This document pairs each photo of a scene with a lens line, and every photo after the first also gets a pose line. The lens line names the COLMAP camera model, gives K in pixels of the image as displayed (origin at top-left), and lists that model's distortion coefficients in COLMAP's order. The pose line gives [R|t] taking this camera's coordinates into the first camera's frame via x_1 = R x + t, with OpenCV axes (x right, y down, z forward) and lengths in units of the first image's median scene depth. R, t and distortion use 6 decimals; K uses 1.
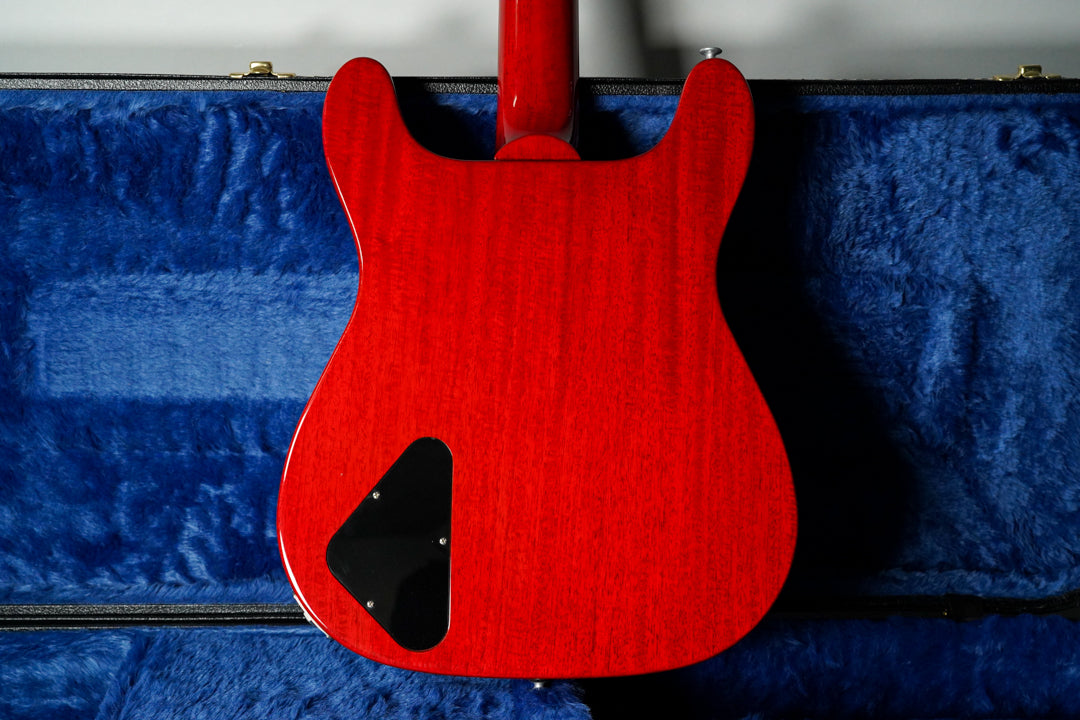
lens RADIAL K [[1466.0, 0, 536.2], [0, 1466.0, 362.6], [0, 0, 1]] dist [-0.035870, -0.032148]
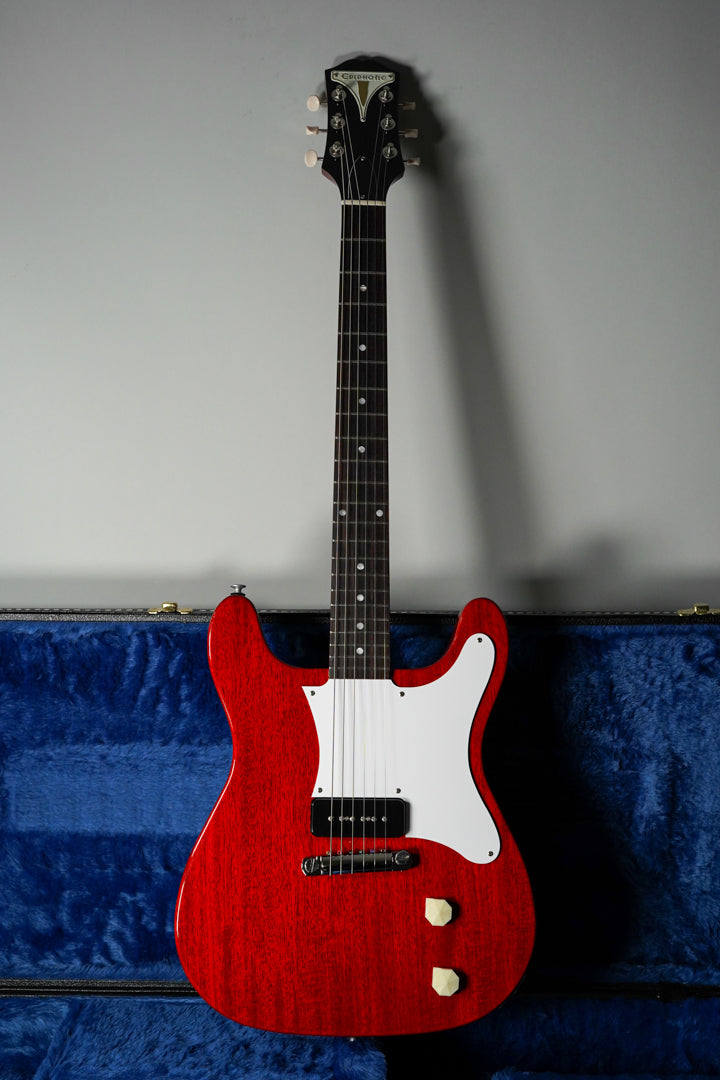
lens RADIAL K [[1559.8, 0, 366.8], [0, 1559.8, 541.7], [0, 0, 1]] dist [-0.033243, 0.031536]
pose [[0.998639, 0.001288, -0.052138, 0.087159], [-0.007299, 0.993308, -0.115262, -0.083899], [0.051640, 0.115486, 0.991966, -0.525464]]
